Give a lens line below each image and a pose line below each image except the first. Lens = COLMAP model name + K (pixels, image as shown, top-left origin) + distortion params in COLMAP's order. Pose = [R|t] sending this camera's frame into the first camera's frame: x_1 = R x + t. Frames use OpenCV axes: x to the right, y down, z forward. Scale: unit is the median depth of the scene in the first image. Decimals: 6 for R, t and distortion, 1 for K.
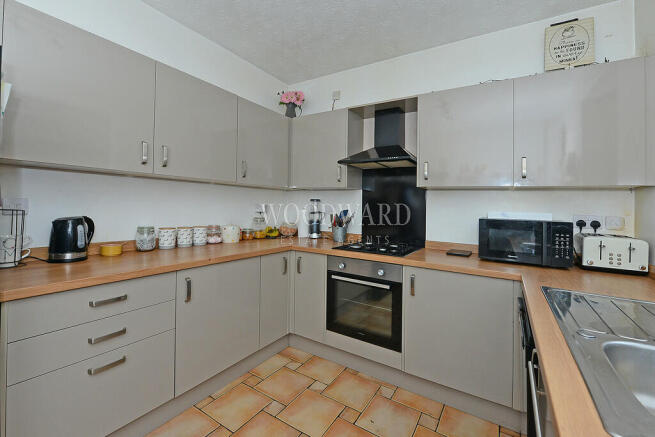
lens RADIAL K [[259.5, 0, 327.6], [0, 259.5, 197.8], [0, 0, 1]] dist [0.000218, -0.000003]
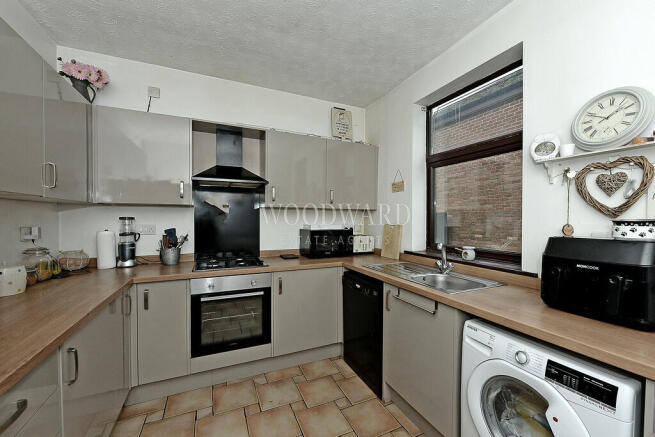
lens RADIAL K [[260.8, 0, 327.5], [0, 260.8, 218.5], [0, 0, 1]] dist [-0.000068, 0.000021]
pose [[0.587802, -0.024722, 0.808627, -0.458852], [-0.007977, 0.999307, 0.036351, -0.033056], [-0.808965, -0.027818, 0.587198, 0.063452]]
